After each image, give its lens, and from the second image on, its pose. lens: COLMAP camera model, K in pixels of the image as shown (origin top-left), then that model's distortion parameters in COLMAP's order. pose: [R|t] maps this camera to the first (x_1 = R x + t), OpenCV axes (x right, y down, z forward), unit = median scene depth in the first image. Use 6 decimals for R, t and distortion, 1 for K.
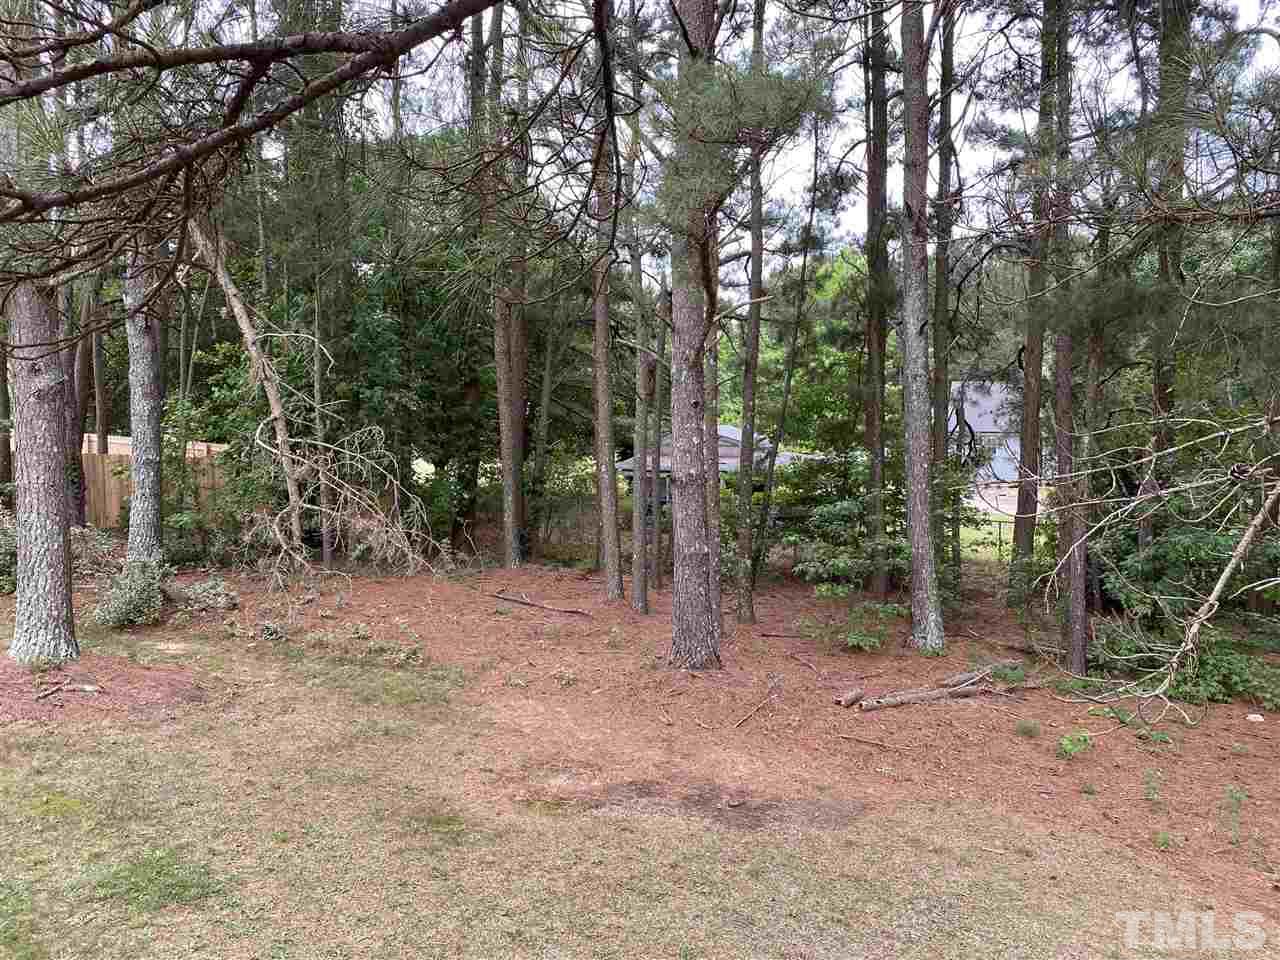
lens RADIAL K [[968.3, 0, 647.5], [0, 968.3, 486.3], [0, 0, 1]] dist [0.026369, -0.027806]
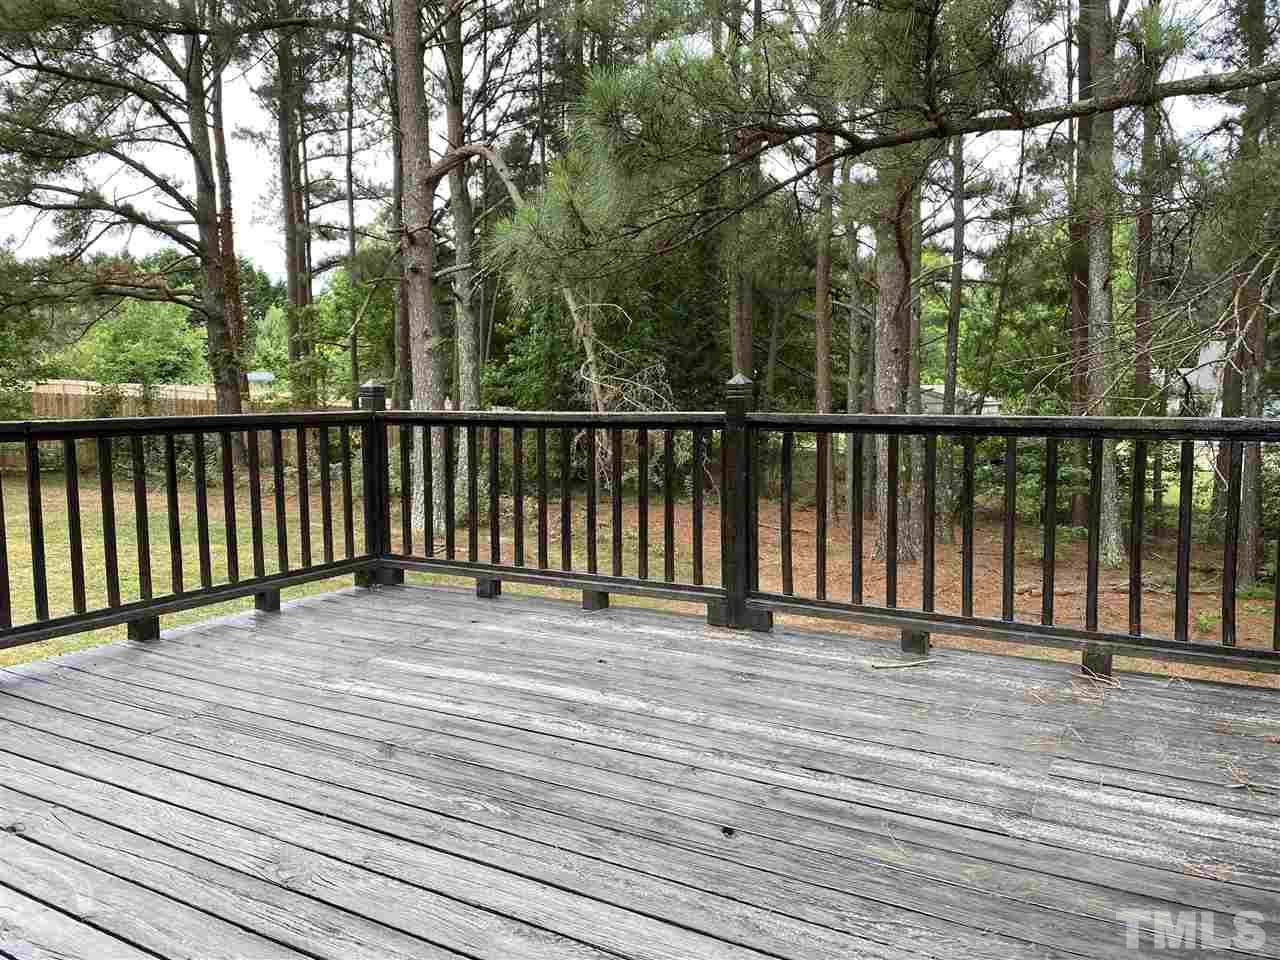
lens RADIAL K [[968.3, 0, 627.9], [0, 968.3, 483.9], [0, 0, 1]] dist [0.026369, -0.027806]
pose [[0.969493, 0.013538, -0.244746, 0.014360], [-0.007918, 0.999682, 0.023934, 0.035879], [0.244992, -0.021266, 0.969292, -0.181142]]
